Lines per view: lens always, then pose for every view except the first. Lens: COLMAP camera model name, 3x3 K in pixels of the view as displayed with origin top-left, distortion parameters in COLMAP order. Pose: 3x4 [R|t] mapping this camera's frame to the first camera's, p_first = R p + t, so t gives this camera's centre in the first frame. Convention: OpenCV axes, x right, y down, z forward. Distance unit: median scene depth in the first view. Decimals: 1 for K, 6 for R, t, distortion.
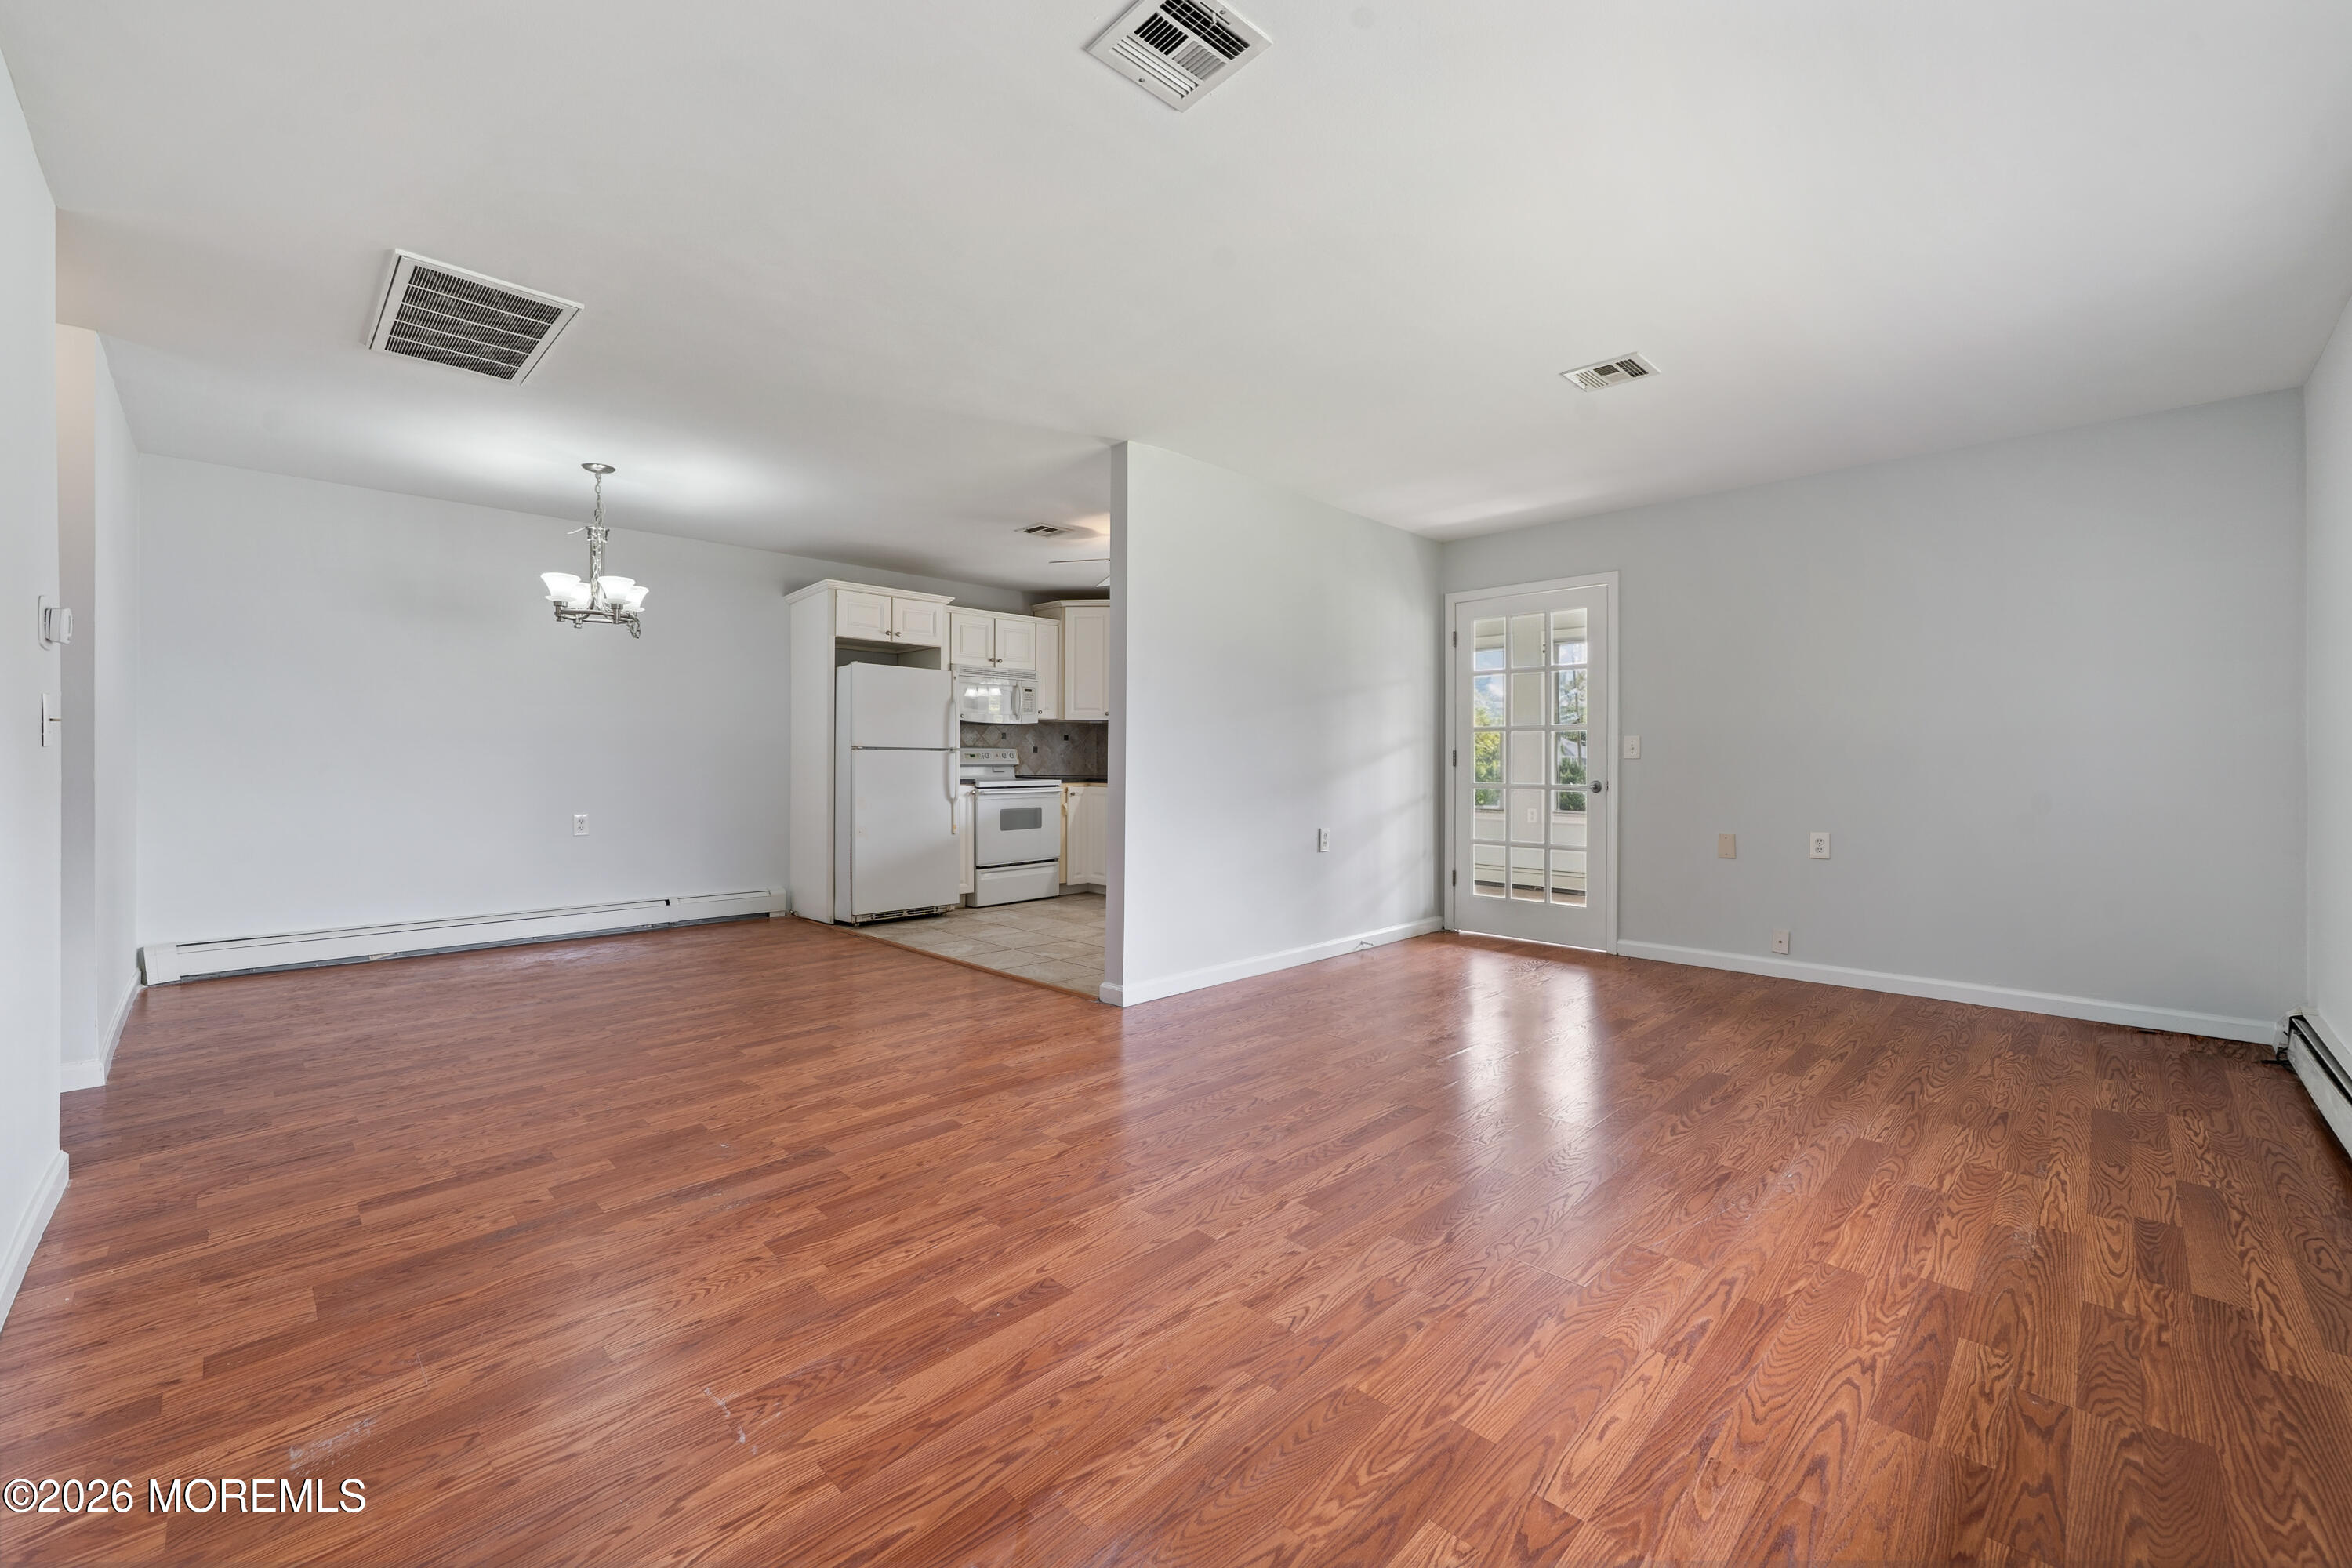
lens RADIAL K [[947.8, 0, 1169.8], [0, 947.8, 762.2], [0, 0, 1]] dist [0.000472, 0.000198]
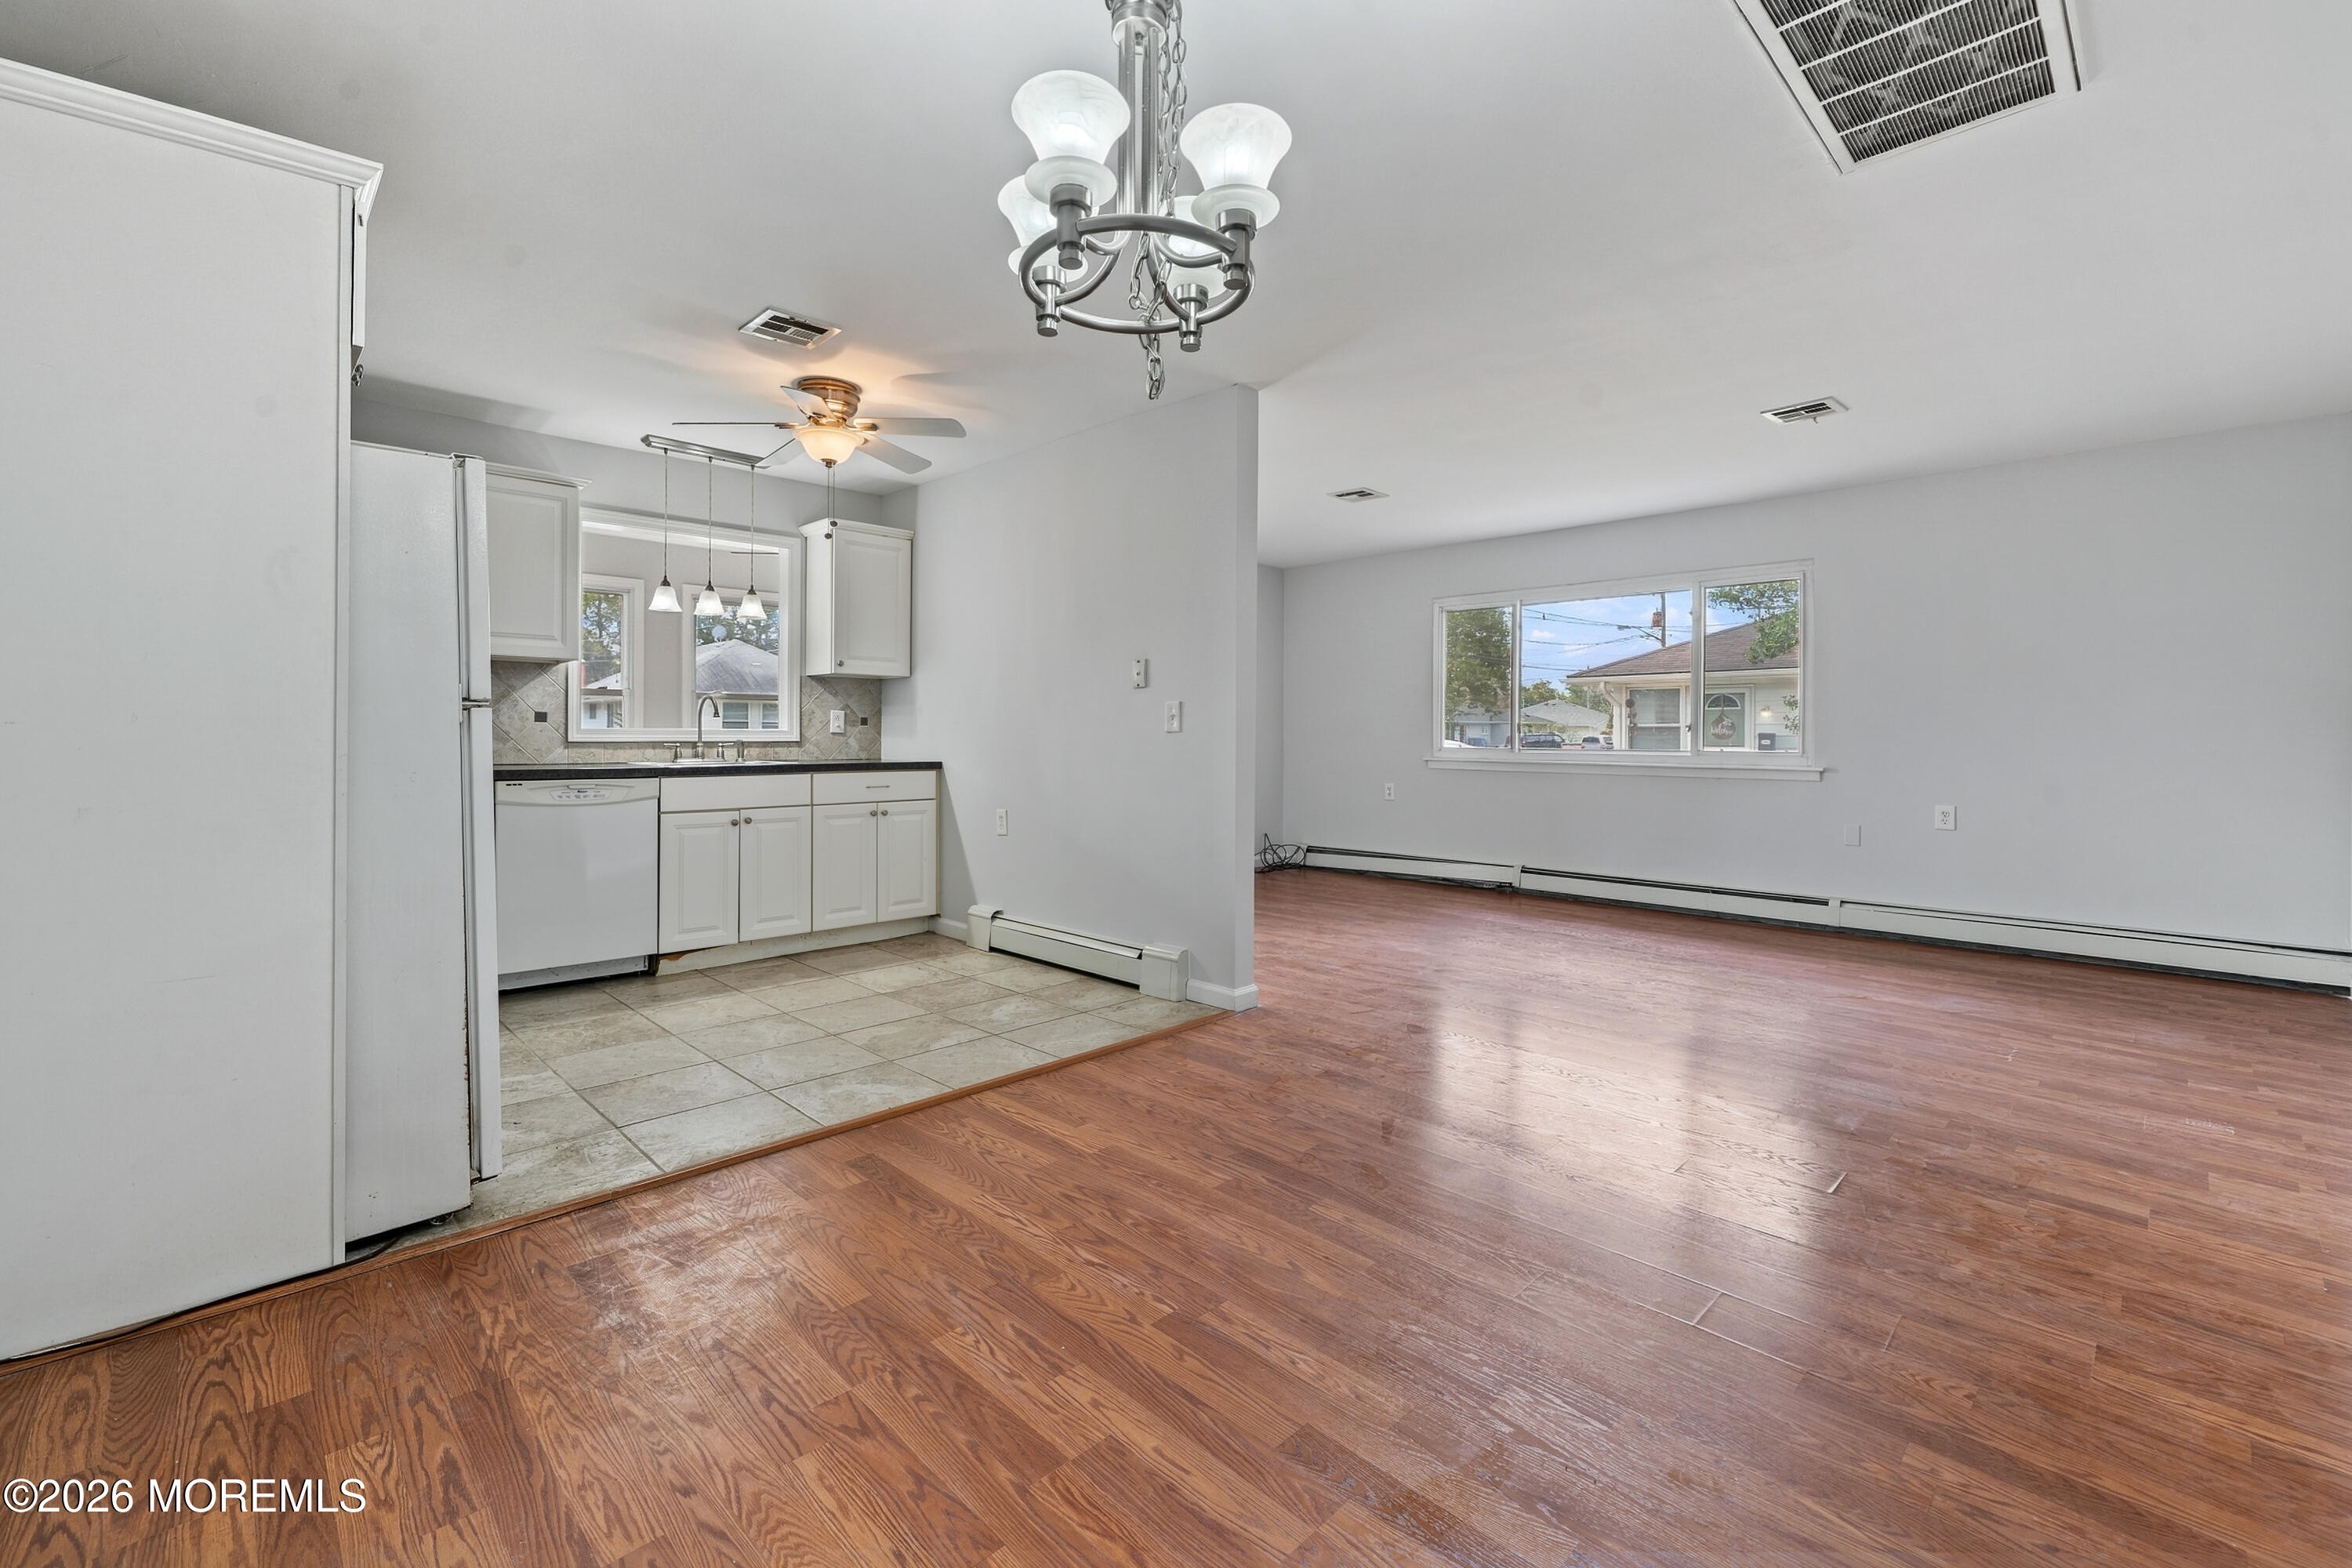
lens RADIAL K [[998.4, 0, 1166.8], [0, 998.4, 738.0], [0, 0, 1]] dist [-0.000701, -0.000286]
pose [[0.007350, -0.007438, 0.999945, -0.702503], [-0.001769, 0.999971, 0.007451, -0.005495], [-0.999971, -0.001823, 0.007336, 0.747072]]
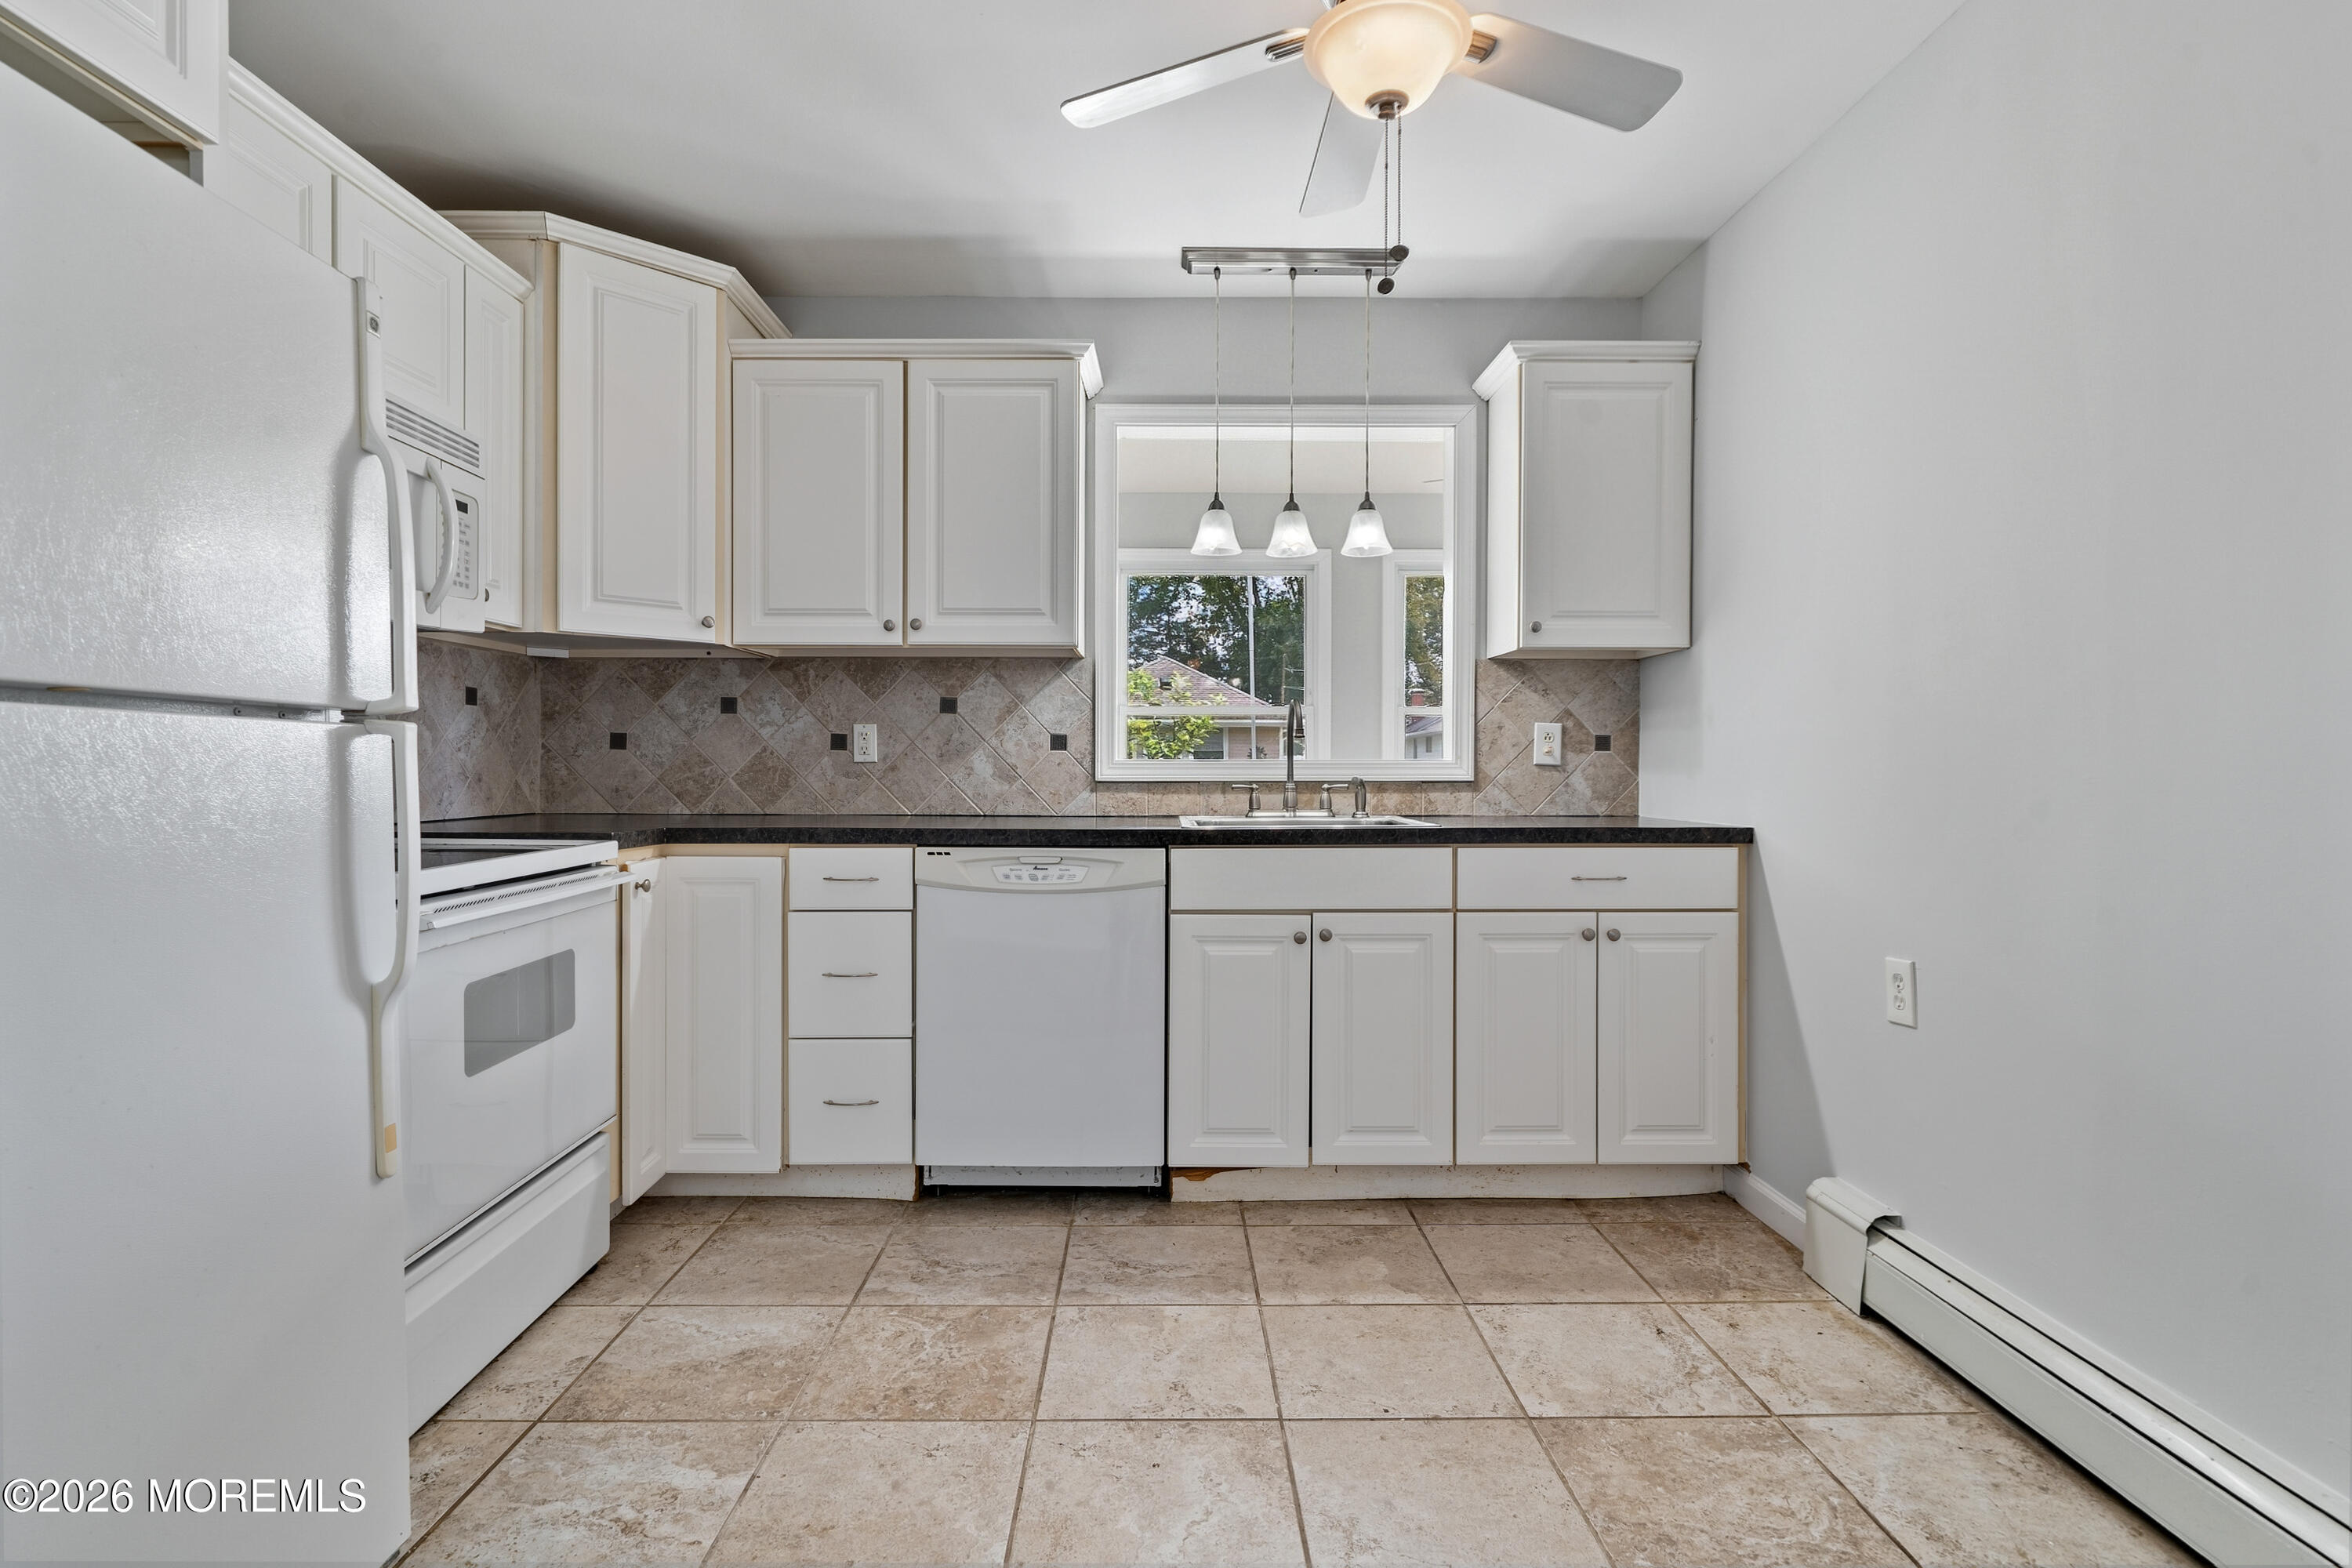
lens RADIAL K [[1160.7, 0, 1163.5], [0, 1160.7, 774.0], [0, 0, 1]] dist [-0.000020, -0.000053]
pose [[0.699697, -0.008023, 0.714395, -0.305271], [0.004350, 0.999966, 0.006970, -0.003197], [-0.714427, -0.001769, 0.699708, 0.798378]]
